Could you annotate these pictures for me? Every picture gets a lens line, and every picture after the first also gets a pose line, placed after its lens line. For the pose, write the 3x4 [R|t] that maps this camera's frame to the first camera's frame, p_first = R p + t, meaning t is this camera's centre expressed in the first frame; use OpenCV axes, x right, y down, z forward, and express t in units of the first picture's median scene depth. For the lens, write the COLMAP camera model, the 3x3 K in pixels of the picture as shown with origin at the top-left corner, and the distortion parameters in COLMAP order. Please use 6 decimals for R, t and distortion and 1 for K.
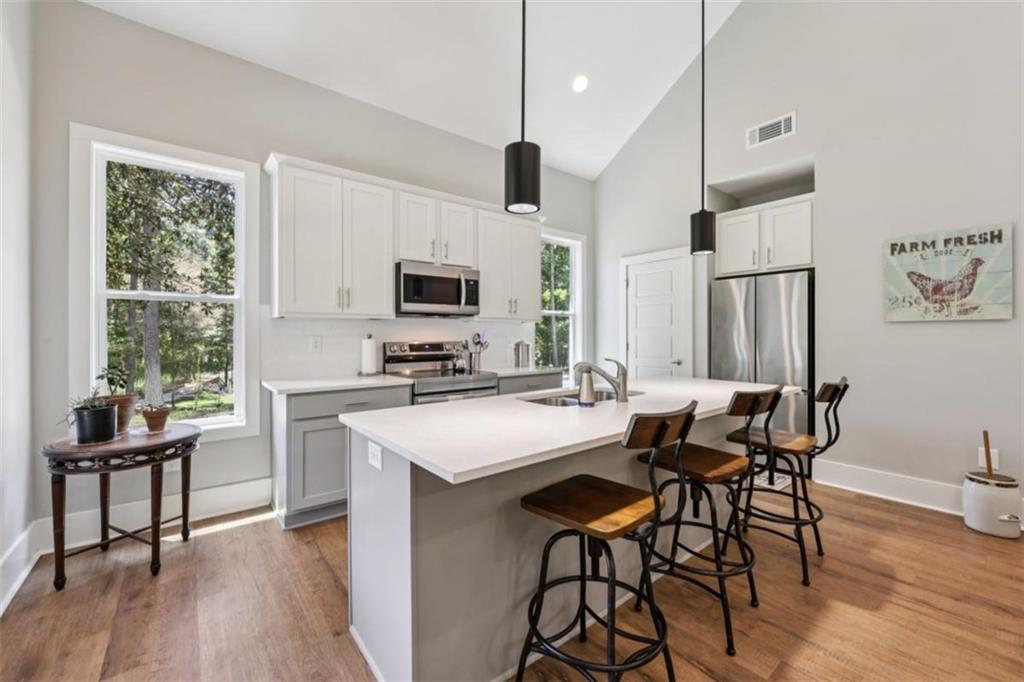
lens RADIAL K [[416.3, 0, 507.2], [0, 416.3, 336.5], [0, 0, 1]] dist [0.001271, 0.000080]
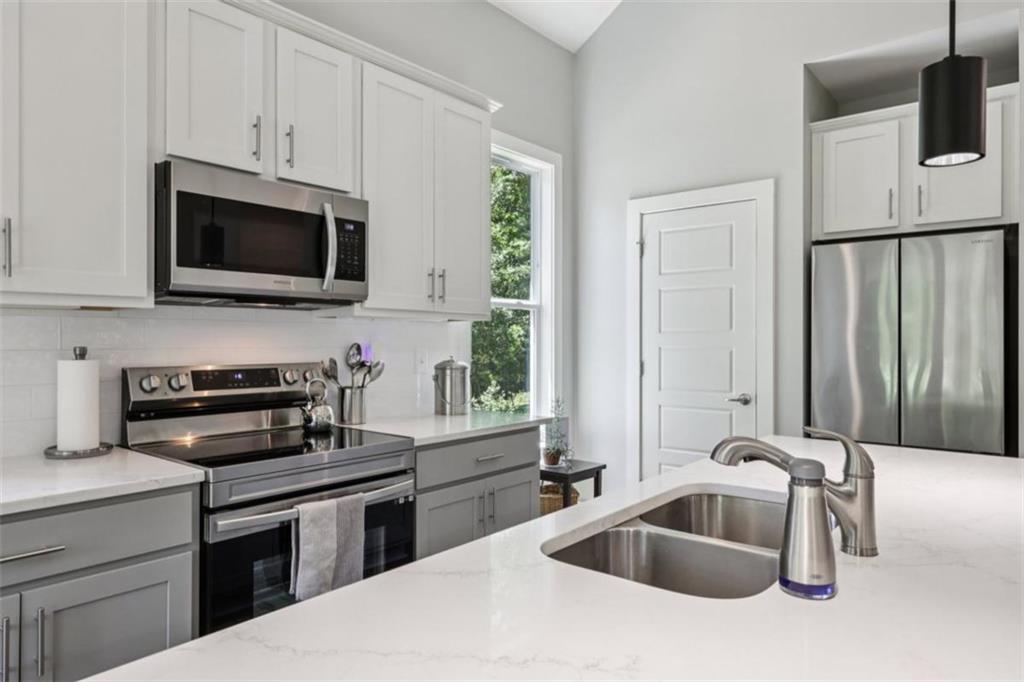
lens RADIAL K [[660.9, 0, 511.7], [0, 660.9, 341.1], [0, 0, 1]] dist [0.003756, -0.001744]
pose [[0.976059, 0.003802, 0.217473, -0.069059], [-0.002920, 0.999986, -0.004379, -0.008786], [-0.217486, 0.003639, 0.976057, 0.290903]]
